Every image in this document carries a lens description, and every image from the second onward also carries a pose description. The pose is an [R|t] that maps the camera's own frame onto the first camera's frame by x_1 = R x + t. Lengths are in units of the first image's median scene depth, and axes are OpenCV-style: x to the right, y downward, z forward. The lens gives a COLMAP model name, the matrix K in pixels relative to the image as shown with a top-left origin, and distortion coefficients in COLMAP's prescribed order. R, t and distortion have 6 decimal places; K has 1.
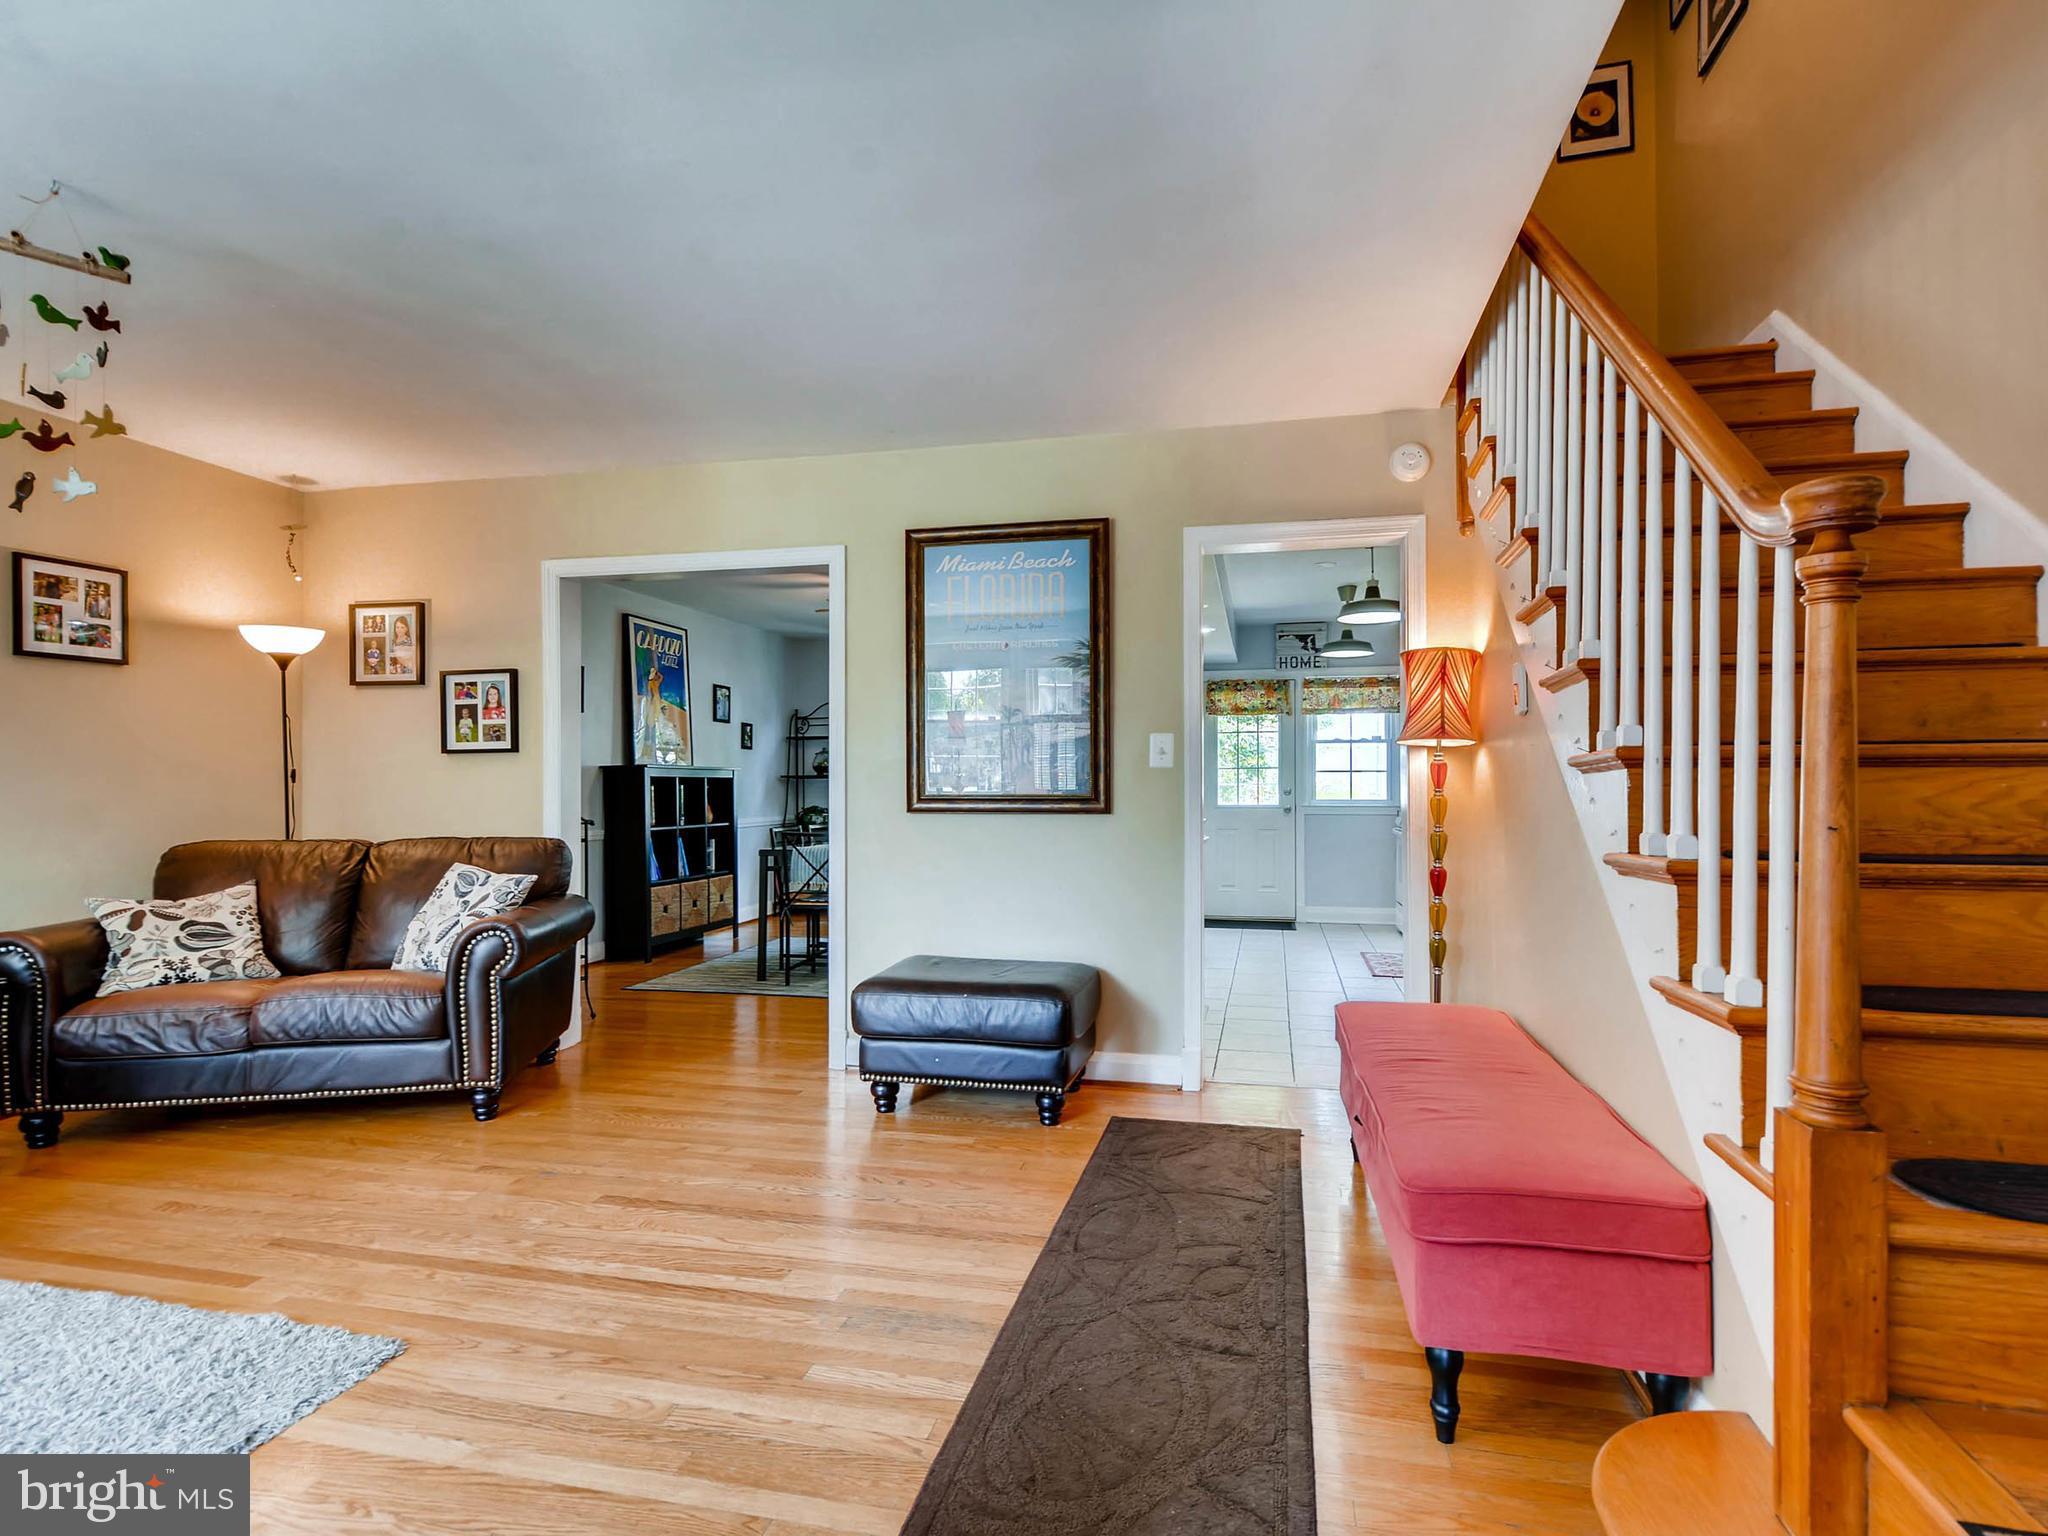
lens RADIAL K [[1006.4, 0, 1019.1], [0, 1006.4, 778.3], [0, 0, 1]] dist [0.003209, 0.000109]
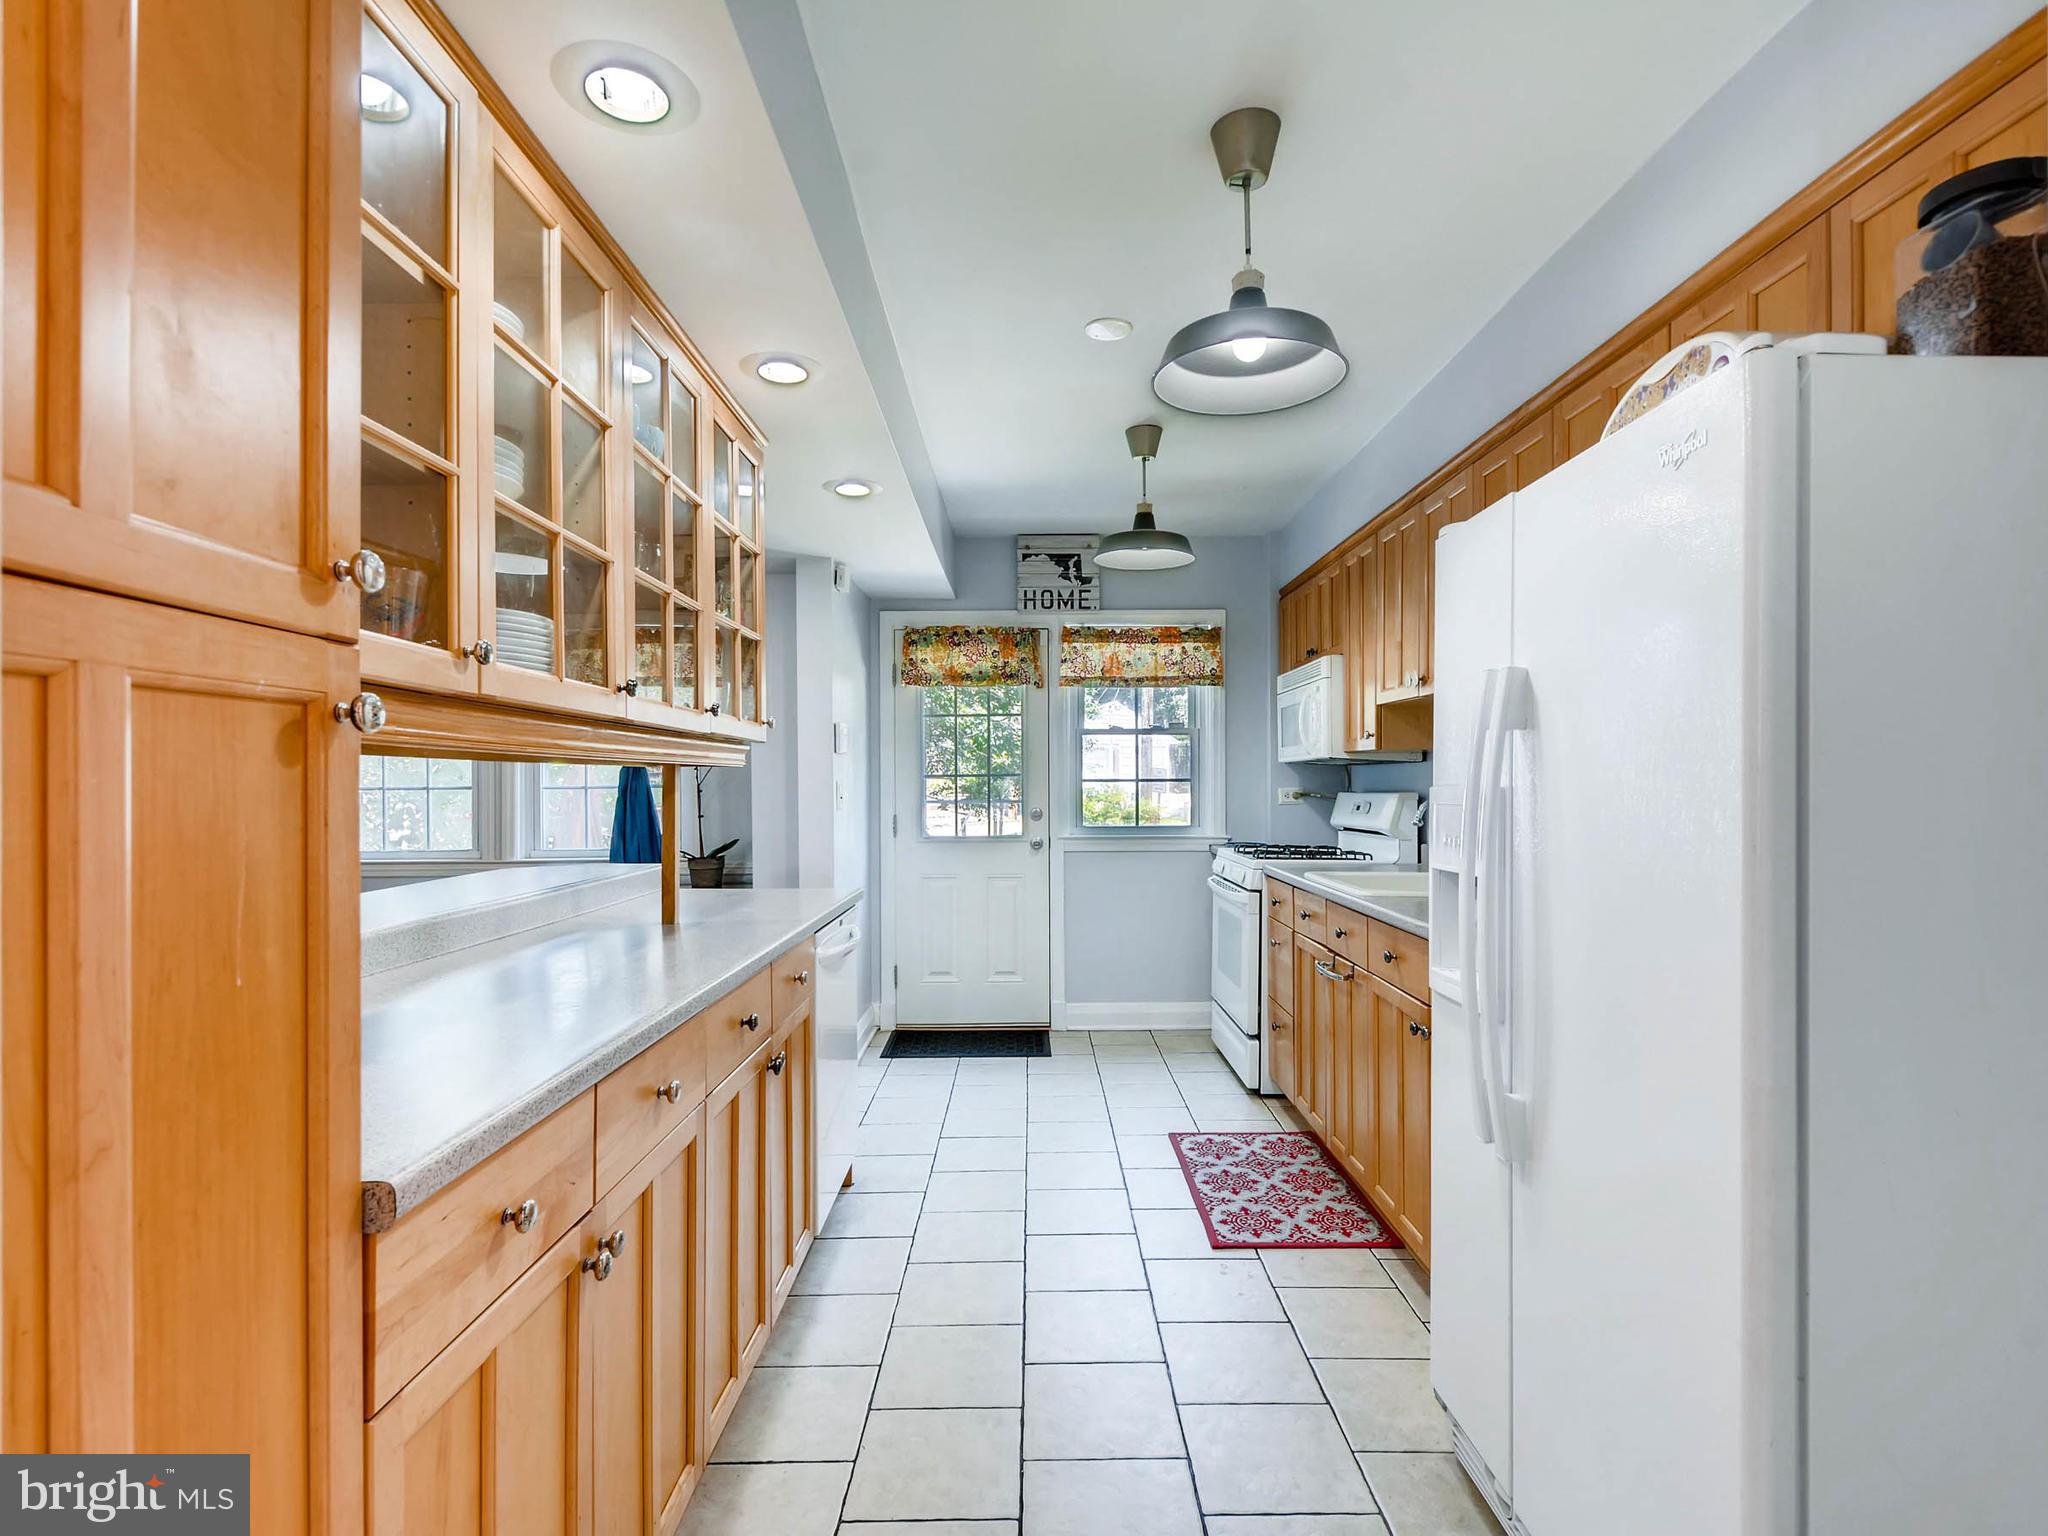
lens RADIAL K [[1006.4, 0, 1026.5], [0, 1006.4, 775.3], [0, 0, 1]] dist [0.003209, 0.000109]
pose [[0.970498, -0.003602, 0.241083, 0.116762], [0.003373, 0.999993, 0.001365, -0.011566], [-0.241087, -0.000512, 0.970503, 0.422513]]
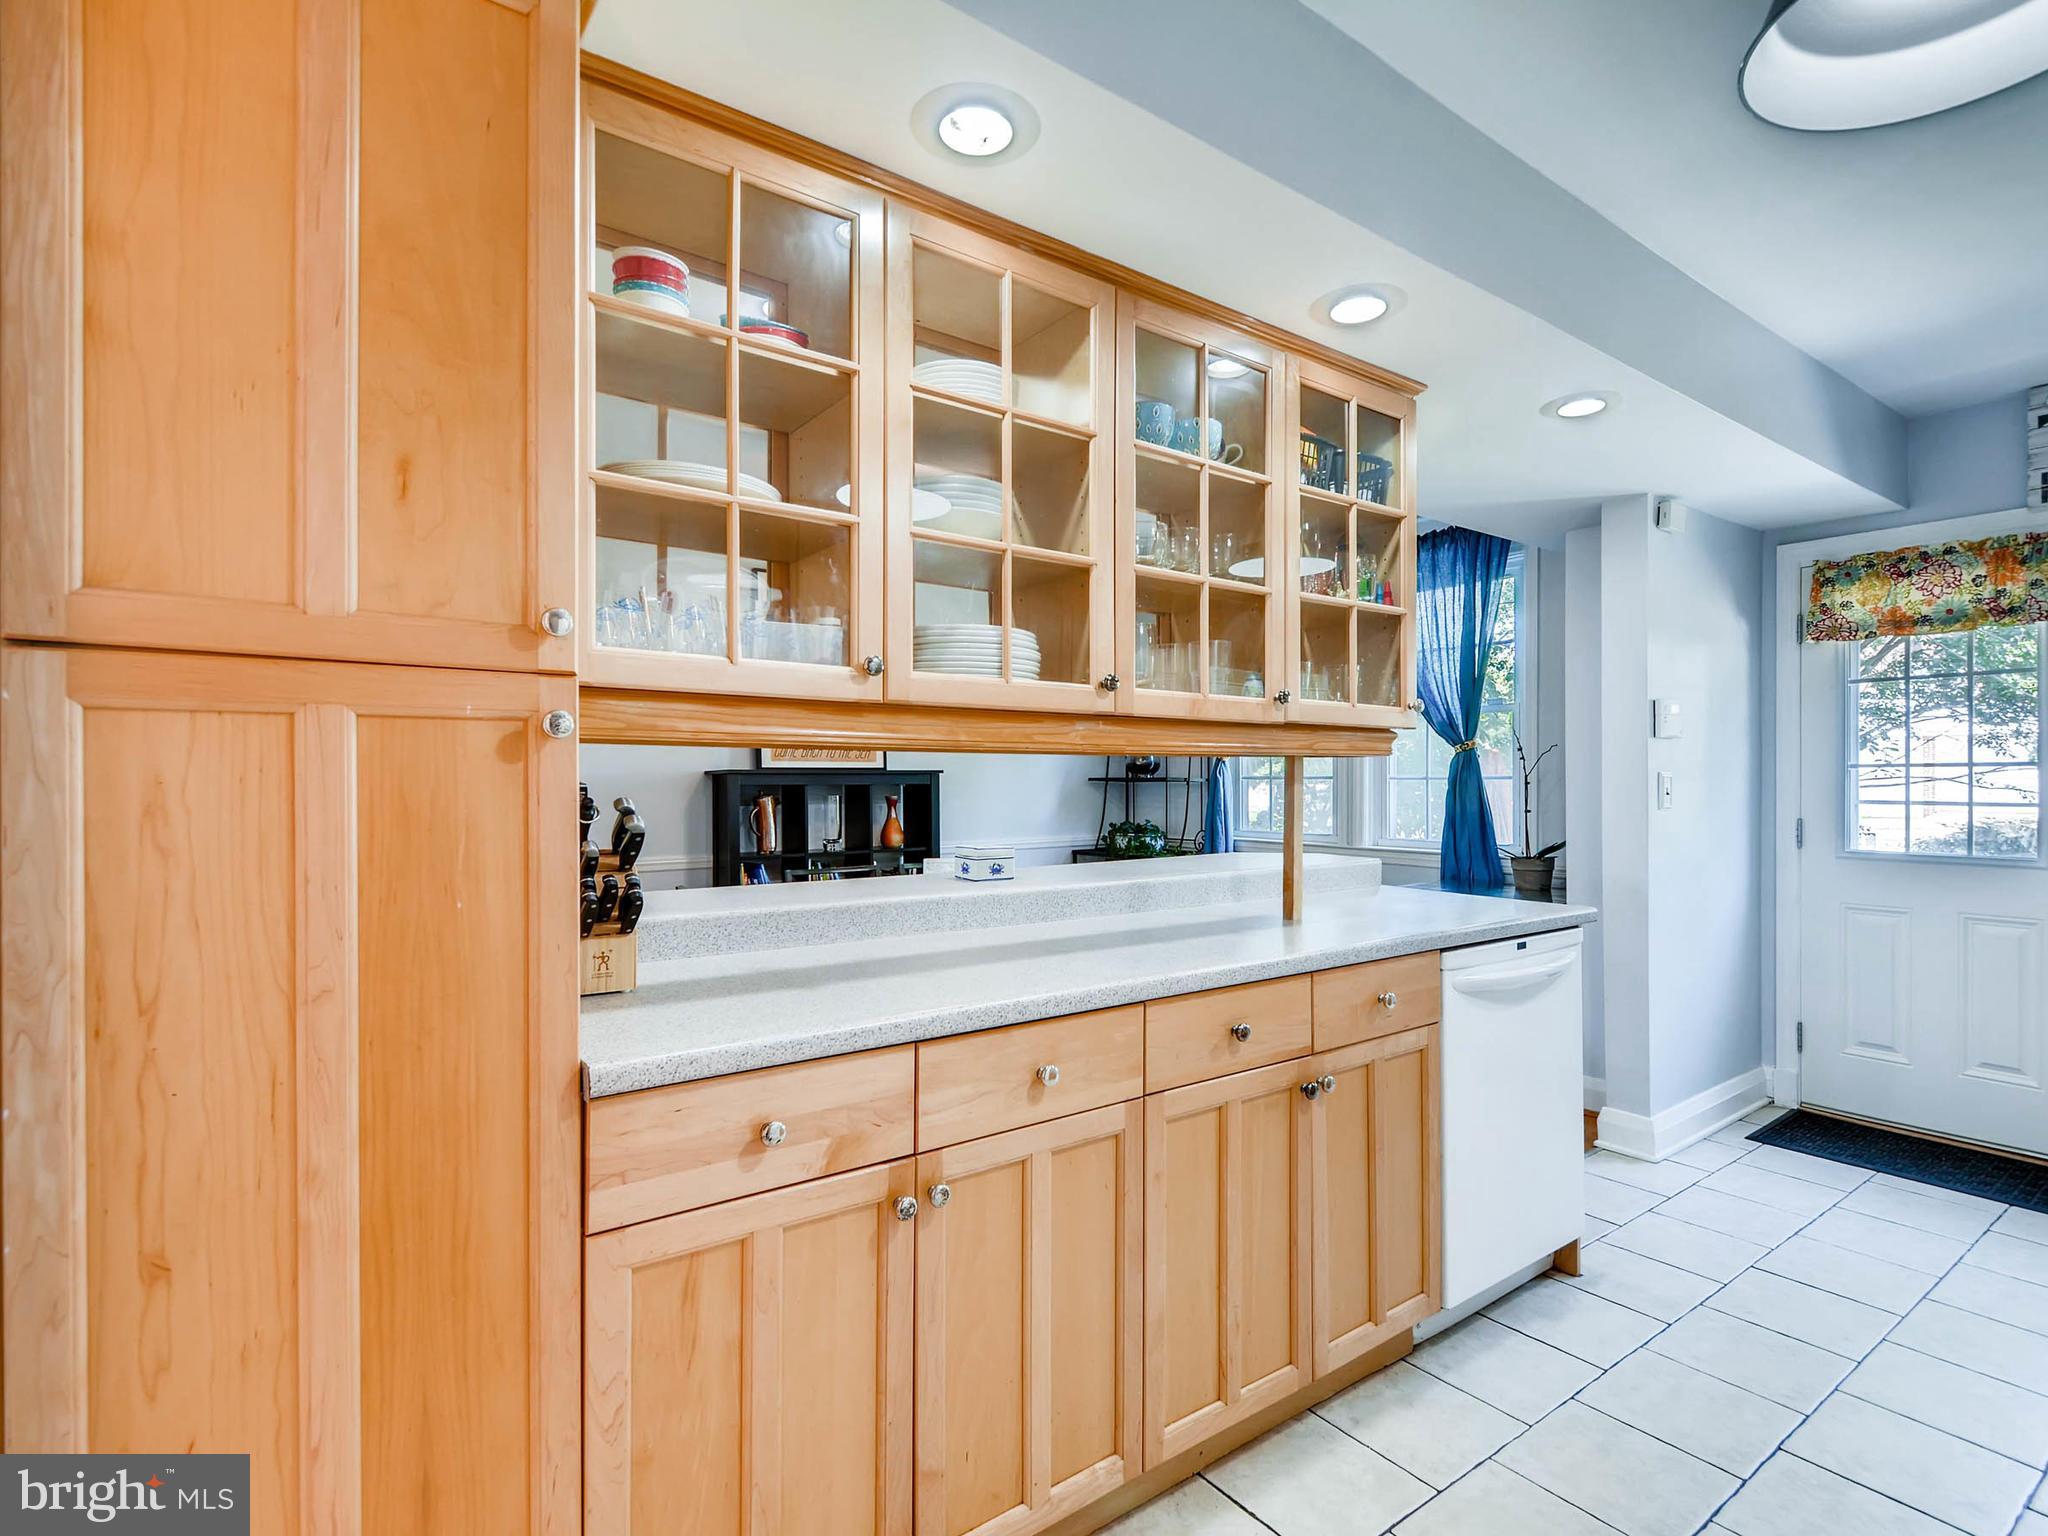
lens RADIAL K [[1006.4, 0, 1025.1], [0, 1006.4, 778.1], [0, 0, 1]] dist [0.003209, 0.000109]
pose [[0.771568, 0.003057, -0.636139, 0.205143], [0.004706, 0.999934, 0.010513, -0.011661], [0.636129, -0.011106, 0.771503, 0.464653]]
